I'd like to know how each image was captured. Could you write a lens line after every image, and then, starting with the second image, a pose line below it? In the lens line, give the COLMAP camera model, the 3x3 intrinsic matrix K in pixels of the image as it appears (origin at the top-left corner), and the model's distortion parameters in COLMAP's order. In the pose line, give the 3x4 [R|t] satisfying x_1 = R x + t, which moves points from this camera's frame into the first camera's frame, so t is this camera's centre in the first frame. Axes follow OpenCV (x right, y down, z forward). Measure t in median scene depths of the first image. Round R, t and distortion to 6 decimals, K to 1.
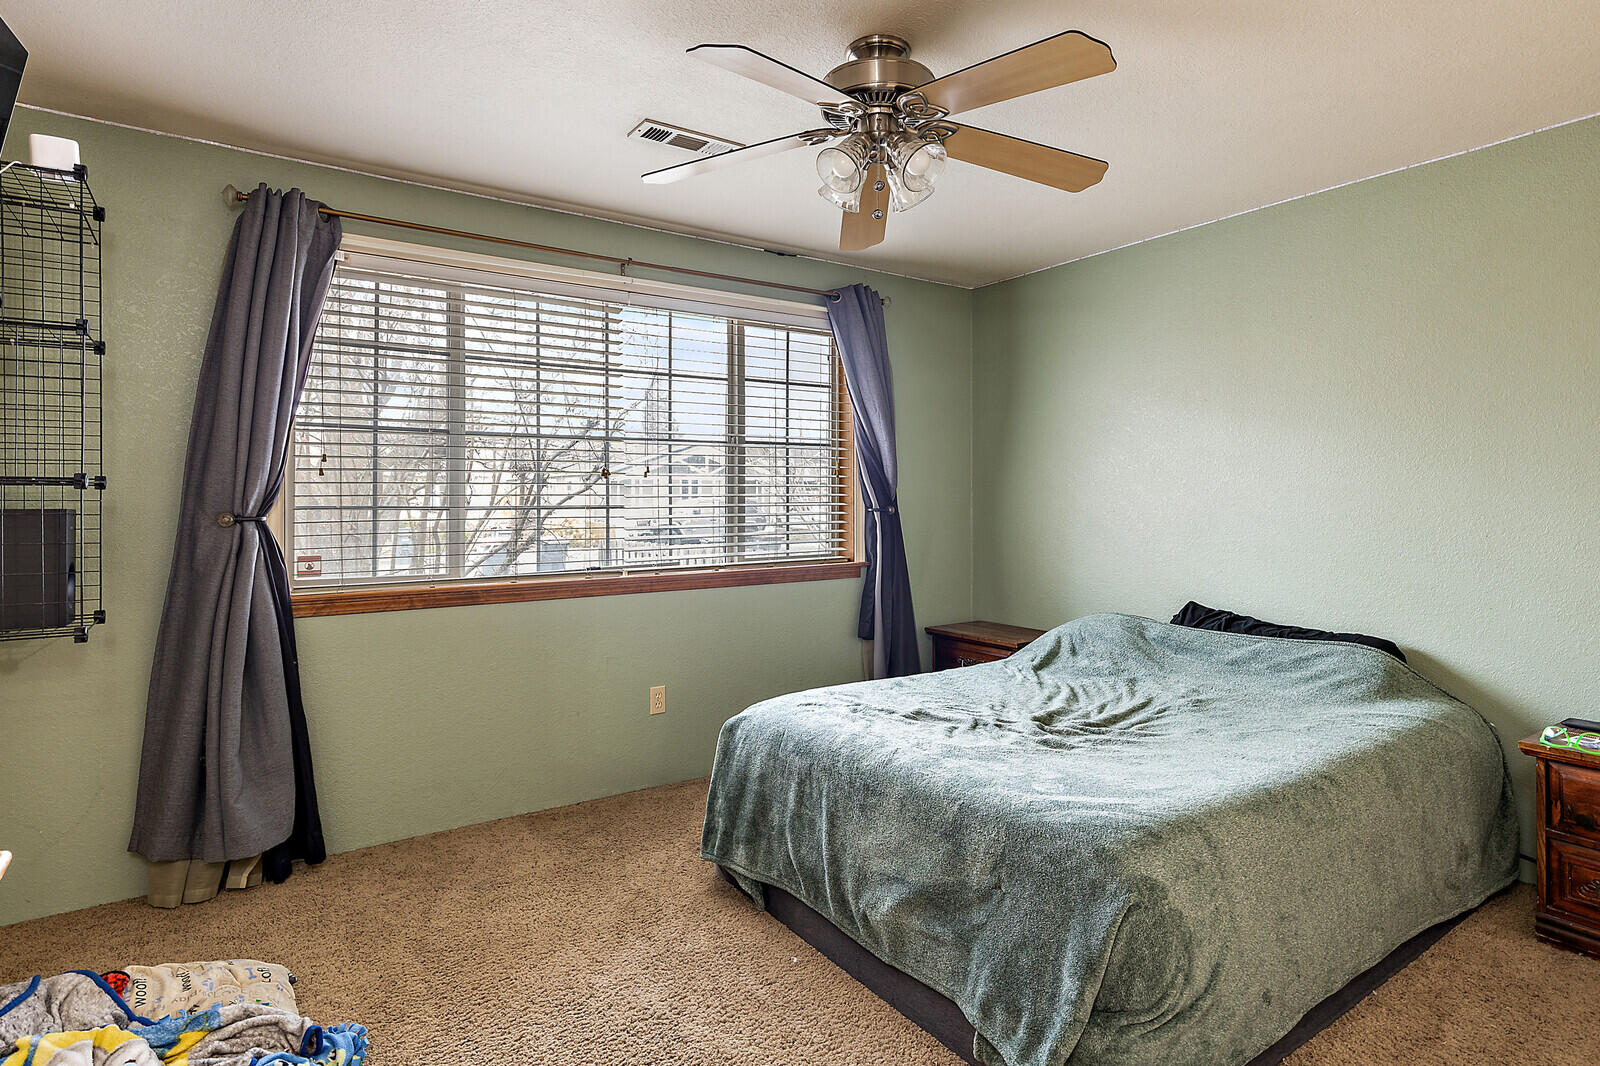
lens RADIAL K [[880.1, 0, 793.9], [0, 880.1, 503.7], [0, 0, 1]] dist [0.001237, 0.000959]
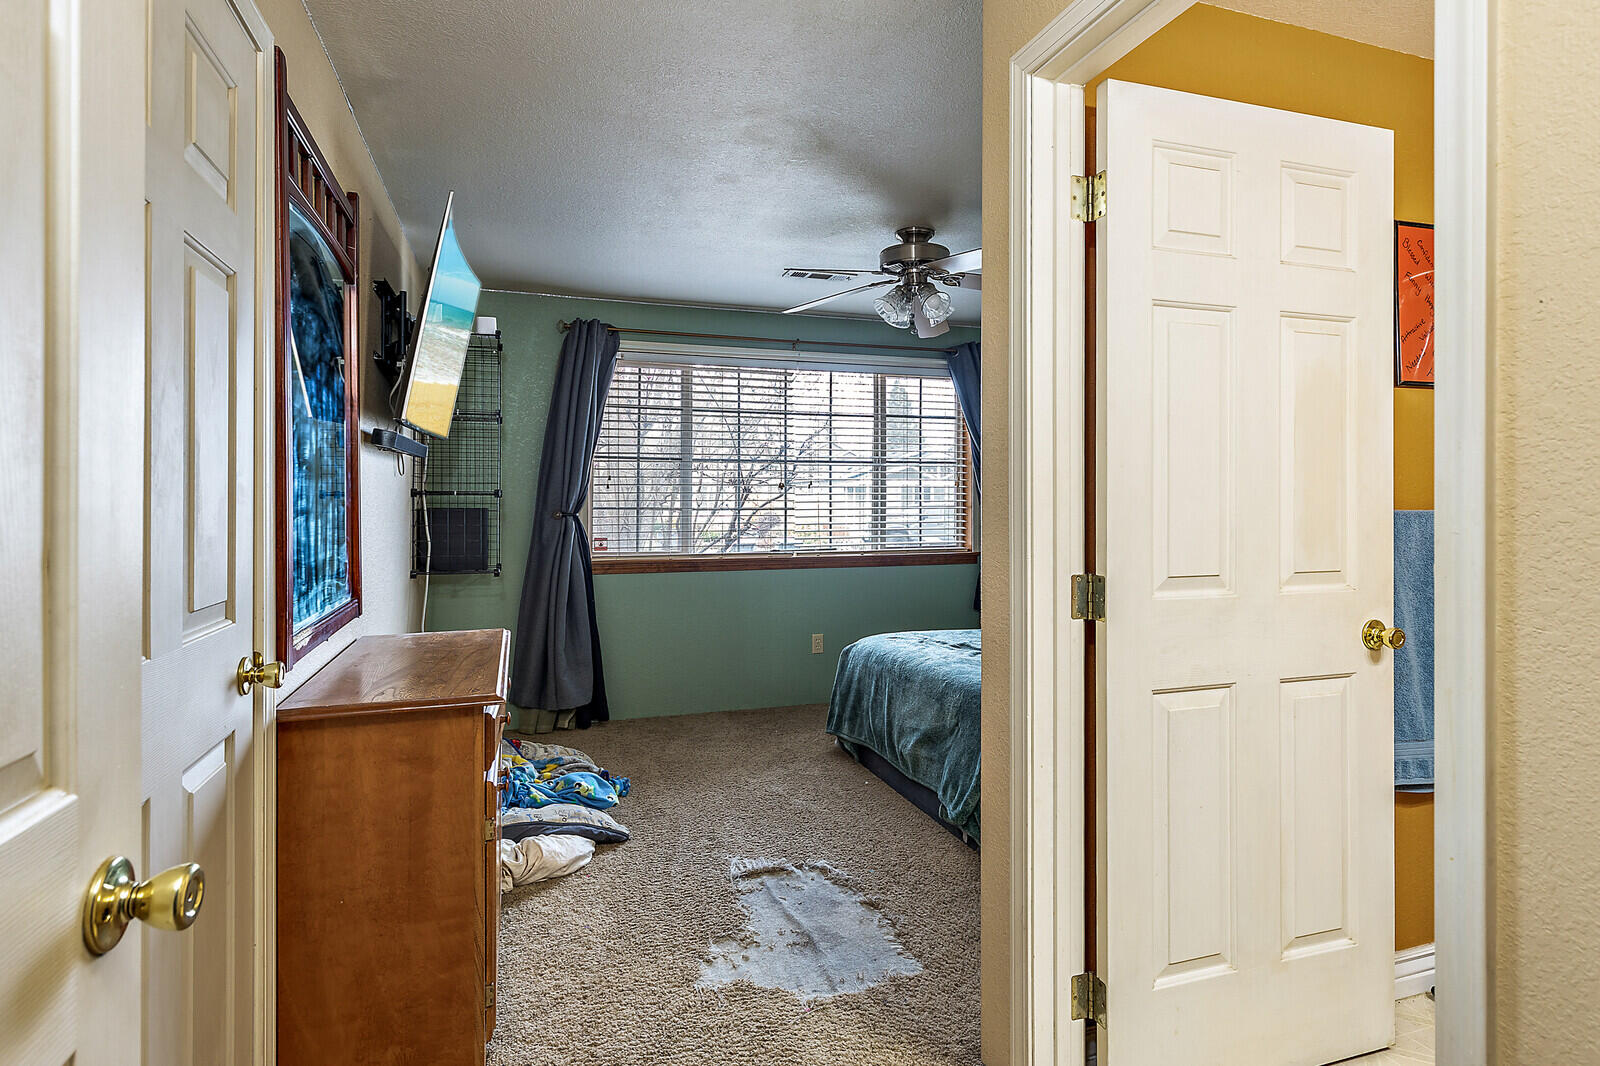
lens RADIAL K [[846.6, 0, 797.4], [0, 846.6, 496.5], [0, 0, 1]] dist [0.002128, 0.000185]
pose [[0.965010, 0.001193, -0.262210, 0.217223], [-0.004298, 0.999927, -0.011269, -0.001155], [0.262177, 0.012002, 0.964945, -0.428653]]
